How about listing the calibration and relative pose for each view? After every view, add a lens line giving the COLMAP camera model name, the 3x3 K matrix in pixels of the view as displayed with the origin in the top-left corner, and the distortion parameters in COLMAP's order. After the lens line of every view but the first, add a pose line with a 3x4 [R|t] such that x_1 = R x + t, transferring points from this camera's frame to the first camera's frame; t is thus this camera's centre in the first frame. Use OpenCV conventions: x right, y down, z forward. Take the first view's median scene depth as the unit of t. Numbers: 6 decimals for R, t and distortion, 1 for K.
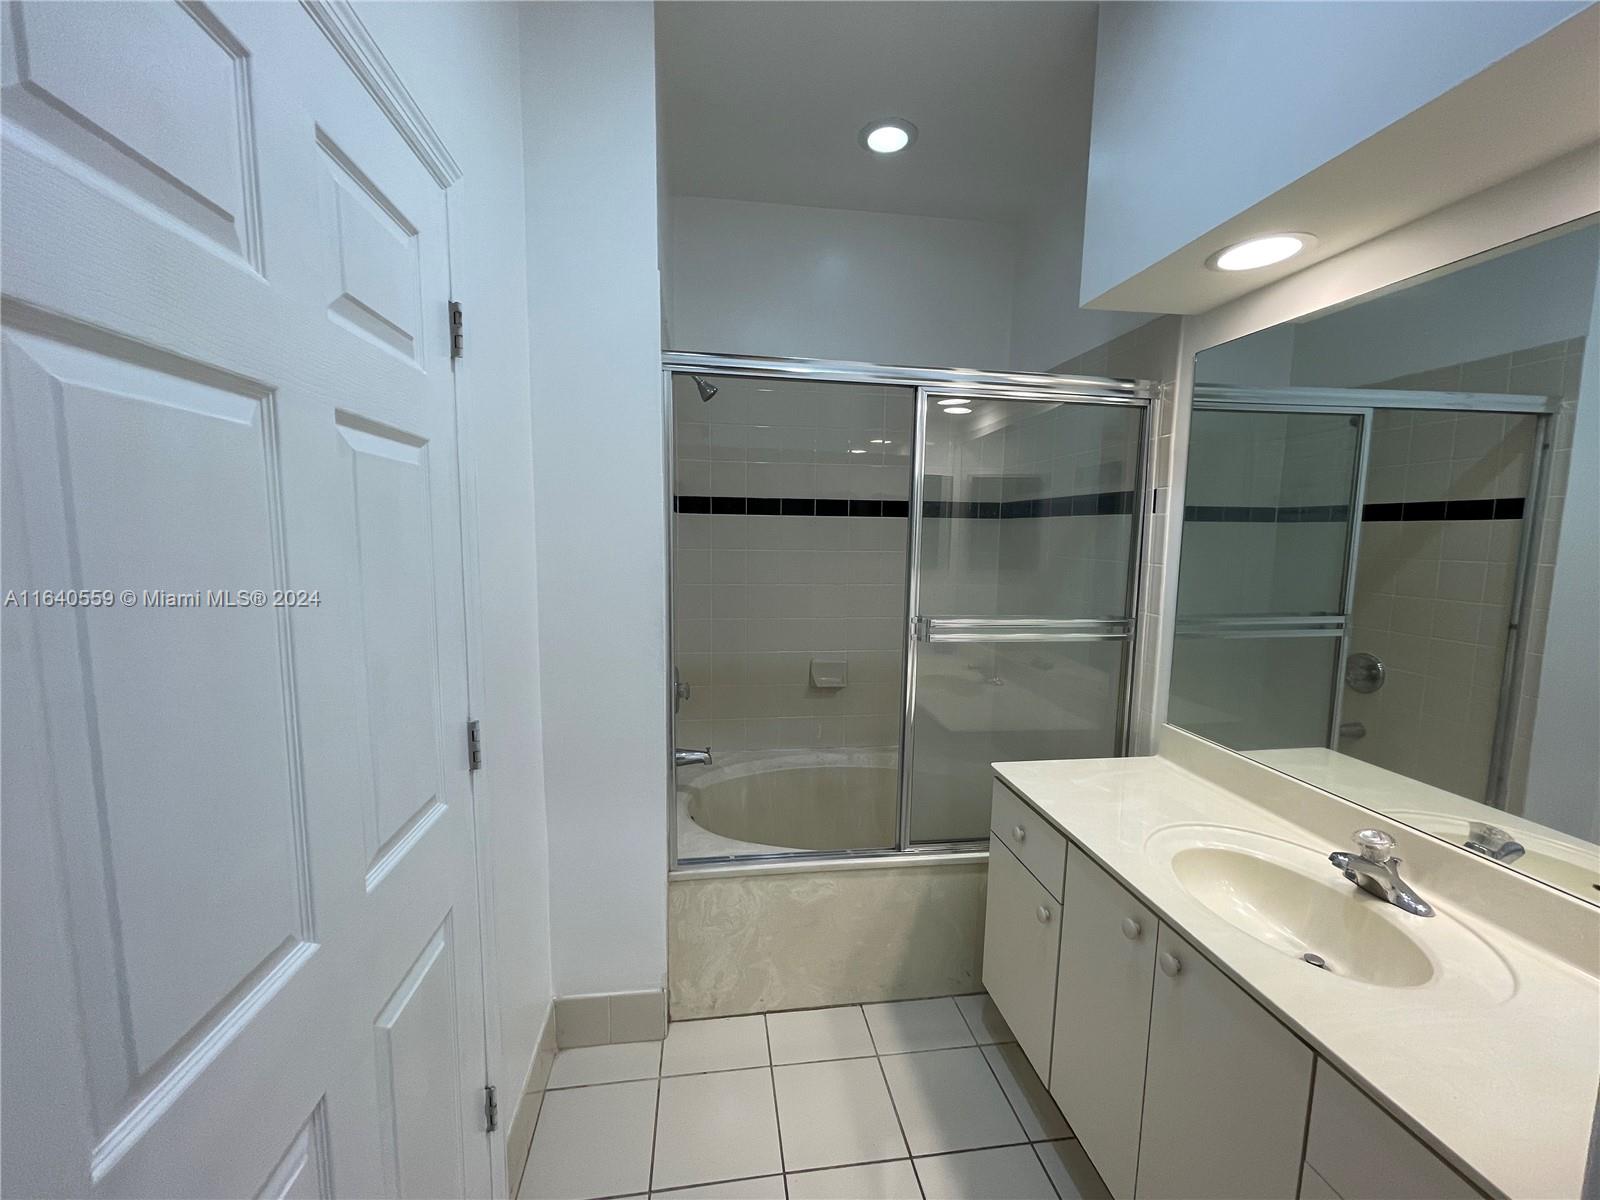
lens RADIAL K [[645.4, 0, 800.0], [0, 645.4, 600.0], [0, 0, 1]] dist [-0.001469, -0.000244]
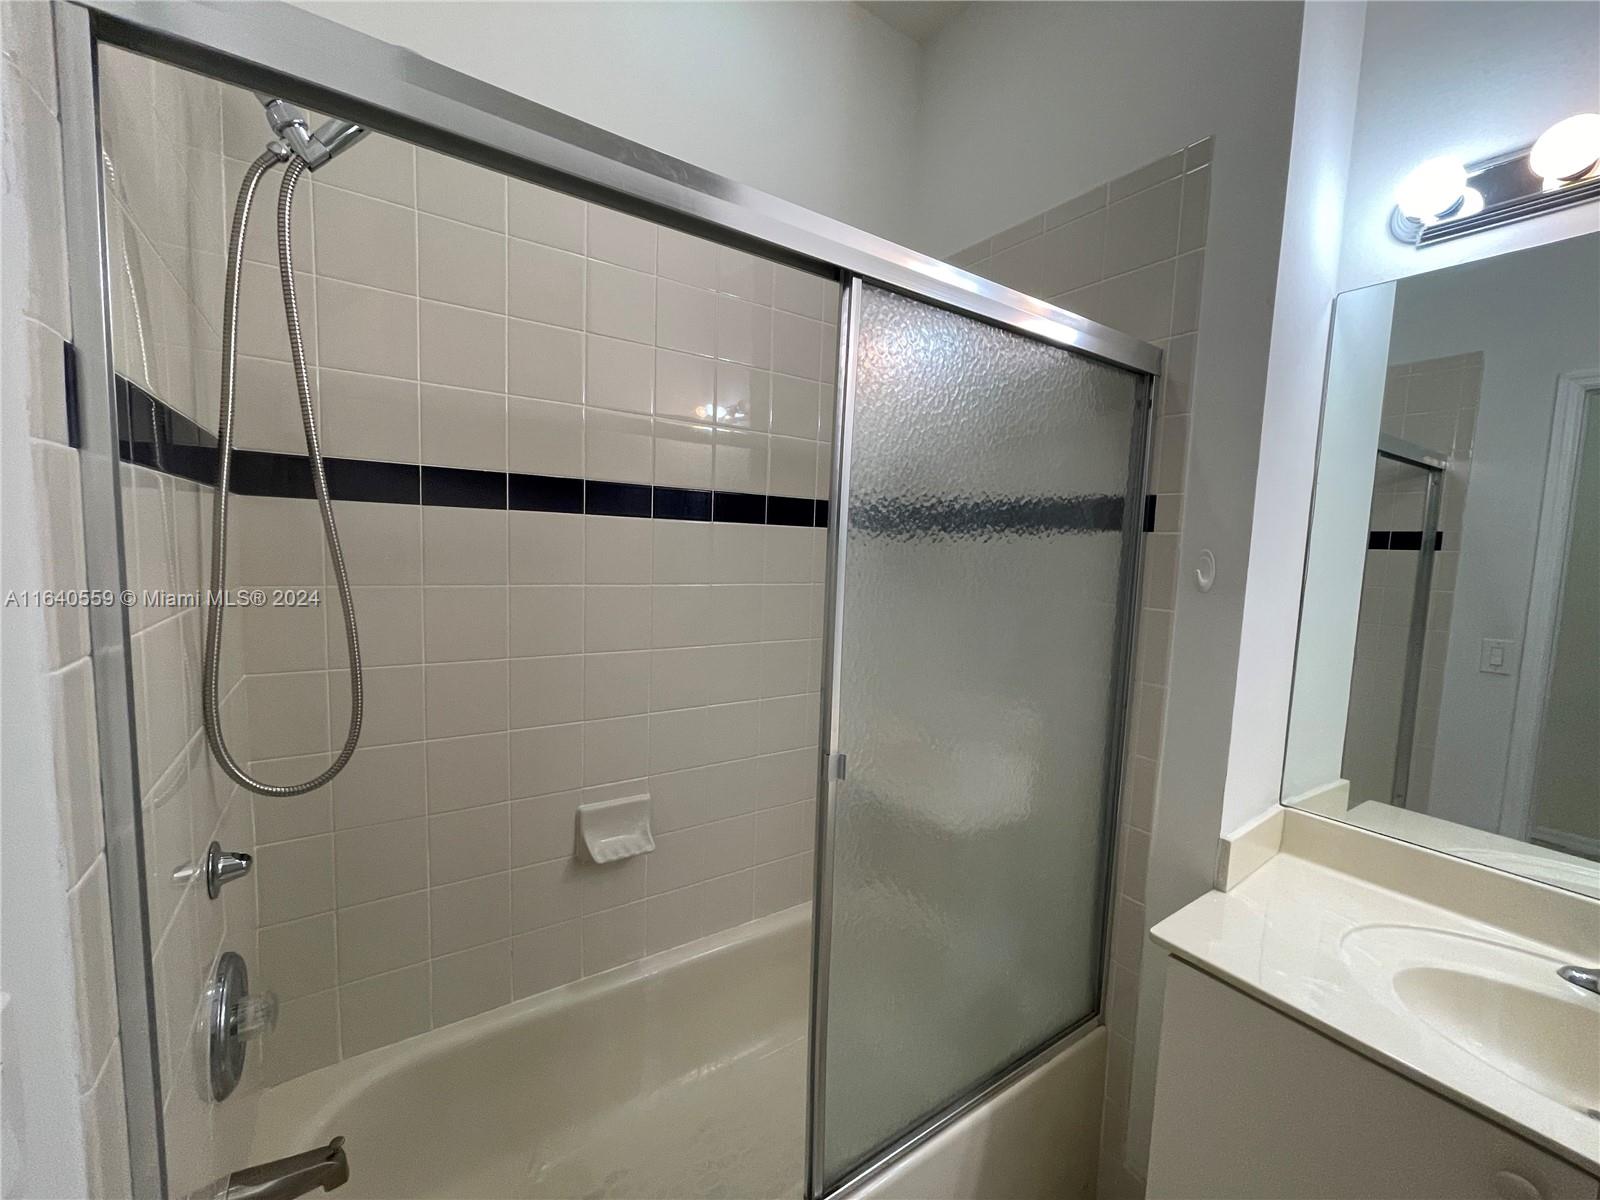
lens RADIAL K [[645.4, 0, 800.0], [0, 645.4, 600.0], [0, 0, 1]] dist [-0.001469, -0.000244]
pose [[0.715456, -0.058376, 0.696215, -0.277271], [0.053580, 0.998153, 0.028631, -0.080708], [-0.696600, 0.016819, 0.717262, 0.596221]]
